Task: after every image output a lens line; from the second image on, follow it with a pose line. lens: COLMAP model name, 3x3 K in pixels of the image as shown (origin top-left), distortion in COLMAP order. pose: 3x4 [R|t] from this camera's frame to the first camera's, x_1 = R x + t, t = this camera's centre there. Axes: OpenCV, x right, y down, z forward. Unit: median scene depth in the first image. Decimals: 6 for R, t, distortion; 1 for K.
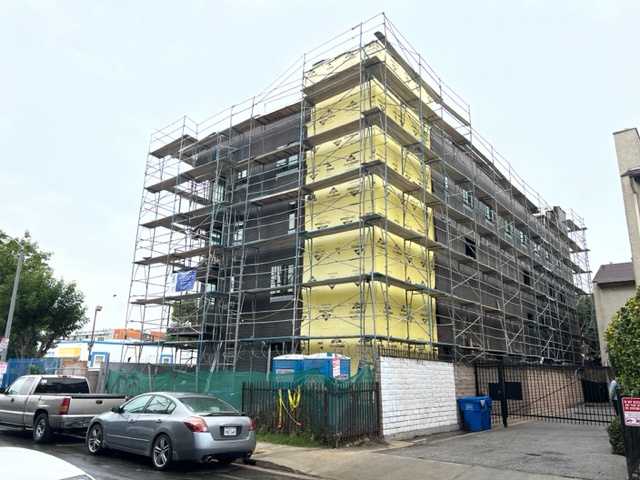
lens RADIAL K [[482.4, 0, 316.7], [0, 482.4, 251.9], [0, 0, 1]] dist [0.036038, -0.034421]
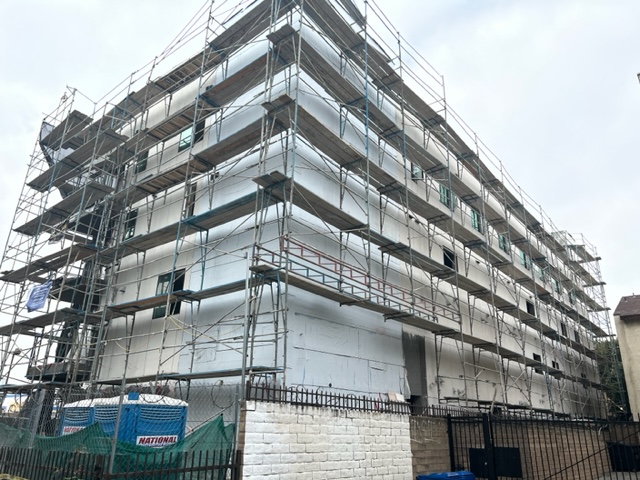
lens RADIAL K [[482.4, 0, 321.2], [0, 482.4, 255.4], [0, 0, 1]] dist [0.036038, -0.034421]
pose [[0.999958, -0.001518, -0.009041, 0.158154], [0.000573, 0.994619, -0.103602, 0.079485], [0.009149, 0.103593, 0.994578, 0.319966]]
